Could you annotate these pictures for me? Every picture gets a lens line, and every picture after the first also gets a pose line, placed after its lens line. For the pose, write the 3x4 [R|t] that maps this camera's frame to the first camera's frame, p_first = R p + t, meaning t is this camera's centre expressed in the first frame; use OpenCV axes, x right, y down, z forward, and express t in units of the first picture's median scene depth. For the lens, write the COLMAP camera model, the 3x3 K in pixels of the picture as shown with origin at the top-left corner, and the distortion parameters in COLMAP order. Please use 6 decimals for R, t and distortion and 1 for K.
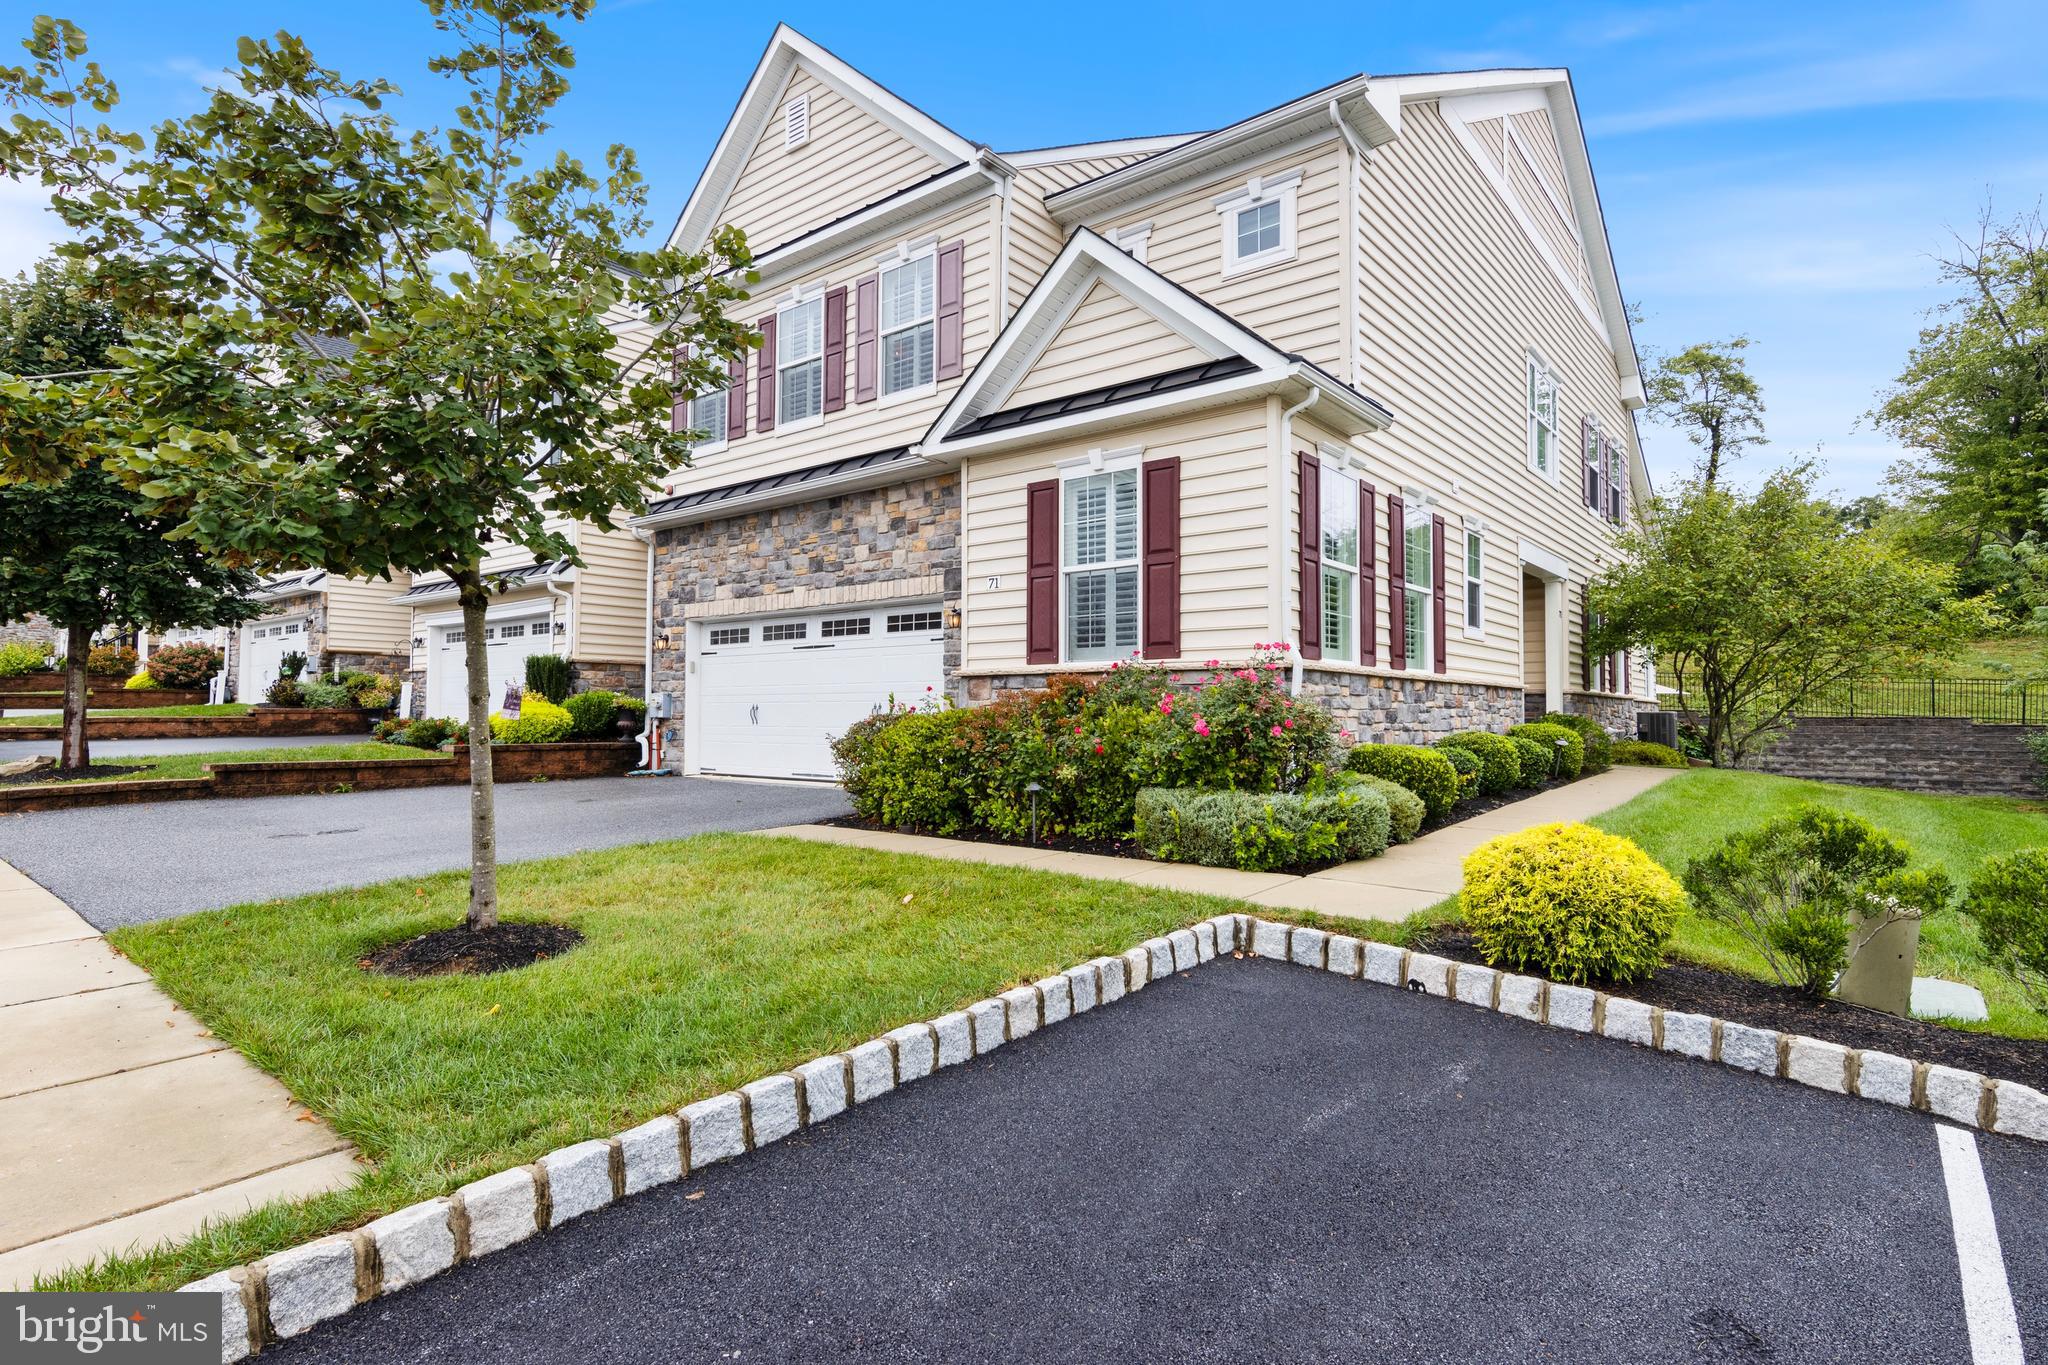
lens RADIAL K [[1050.0, 0, 1023.9], [0, 1050.0, 685.9], [0, 0, 1]] dist [0.010222, -0.003473]
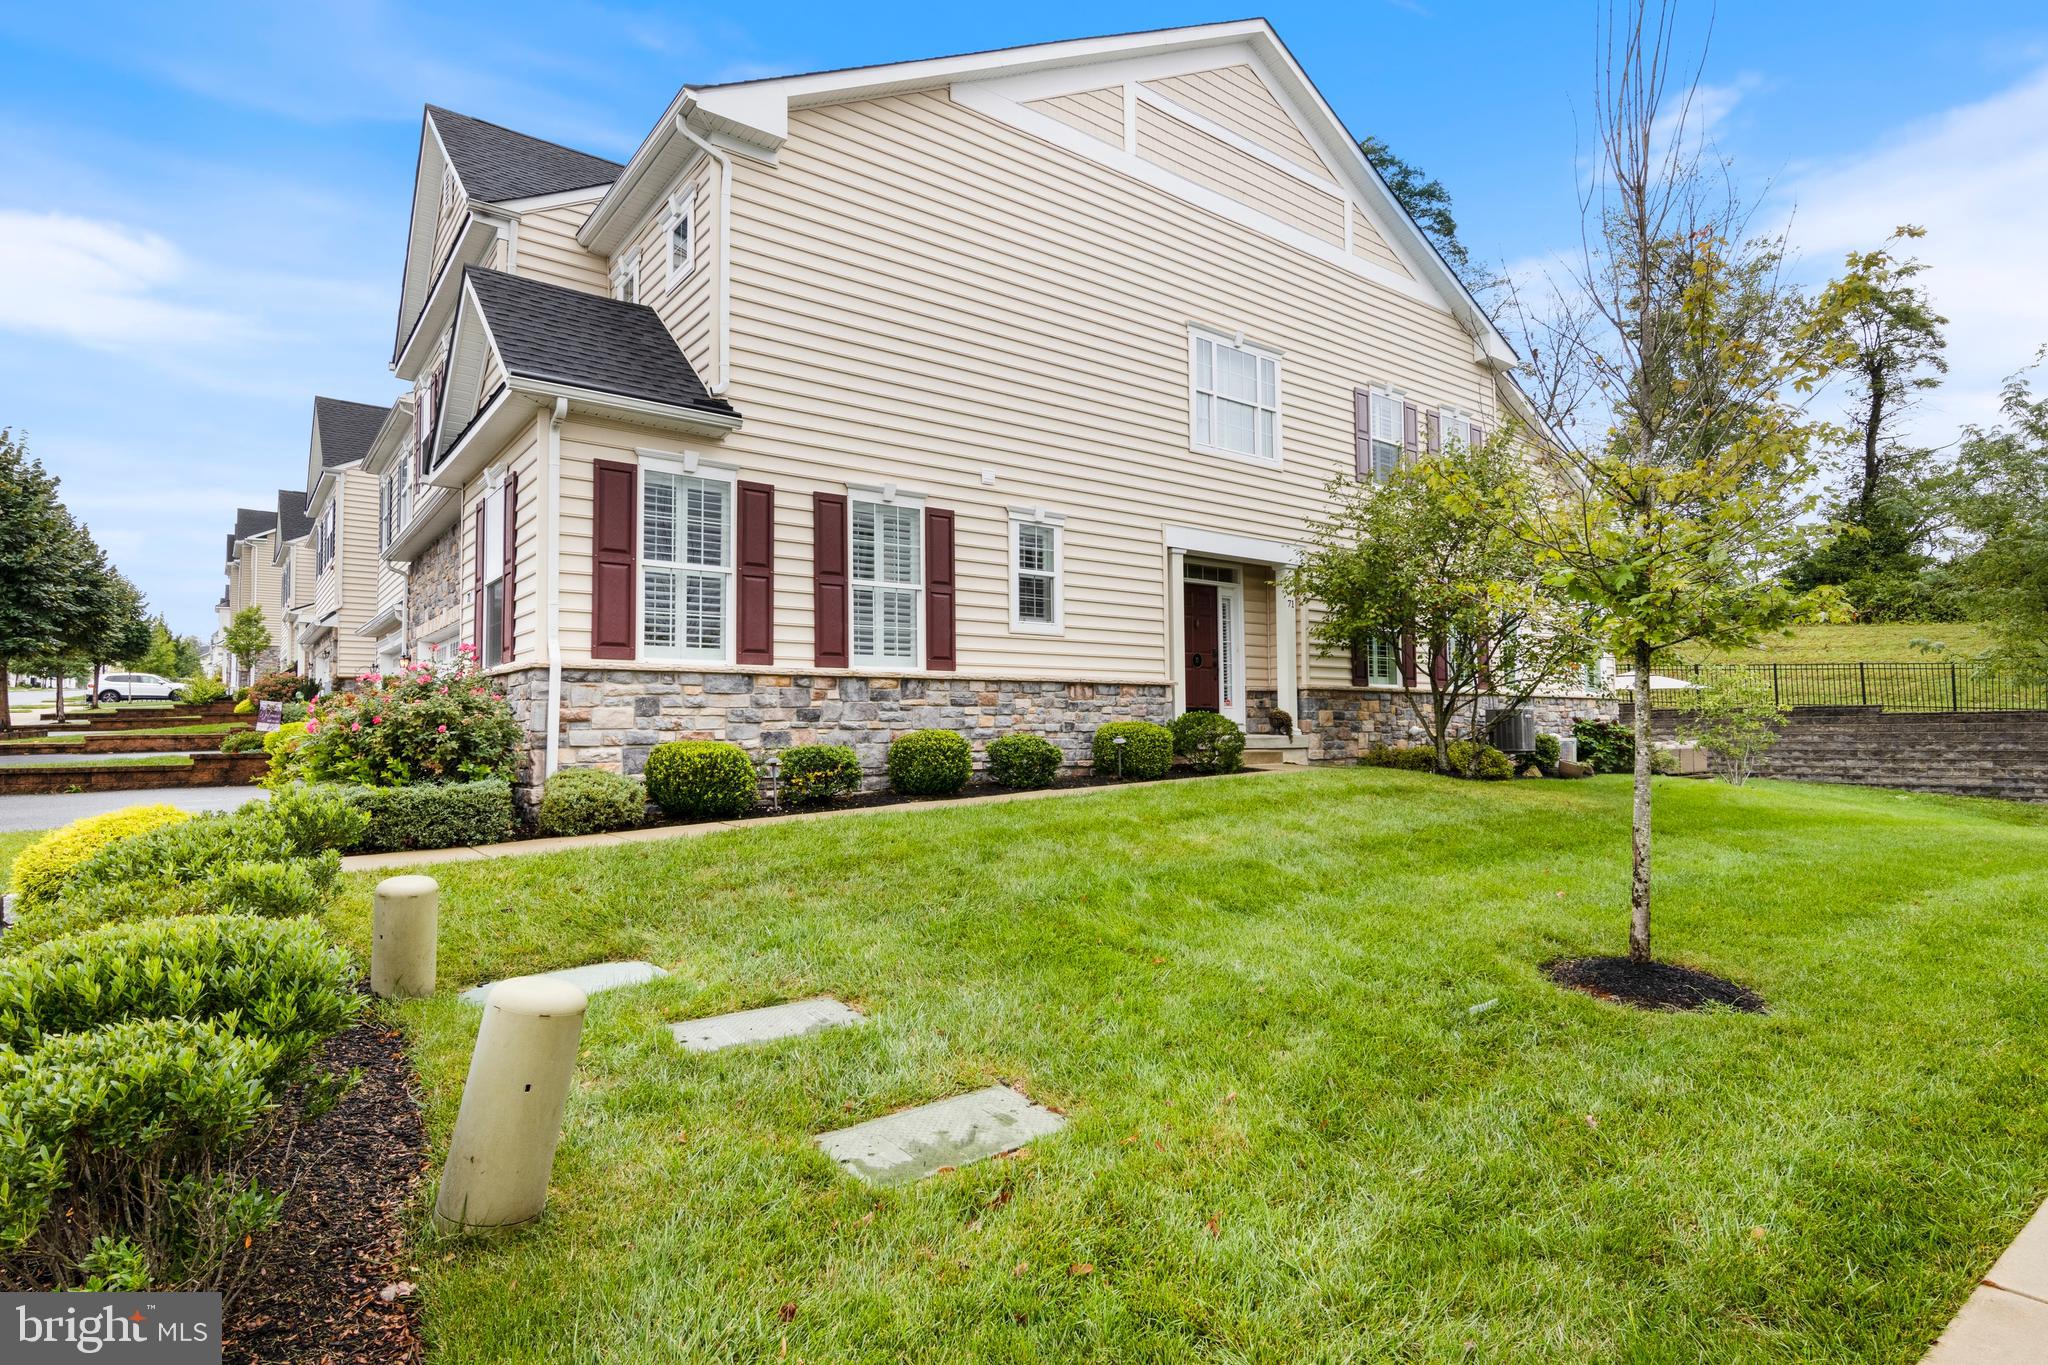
lens RADIAL K [[1050.0, 0, 1022.6], [0, 1050.0, 684.2], [0, 0, 1]] dist [0.010222, -0.003473]
pose [[0.971459, -0.023404, -0.236048, 0.438417], [0.019968, 0.999657, -0.016939, 0.011623], [0.236364, 0.011742, 0.971594, 0.046704]]
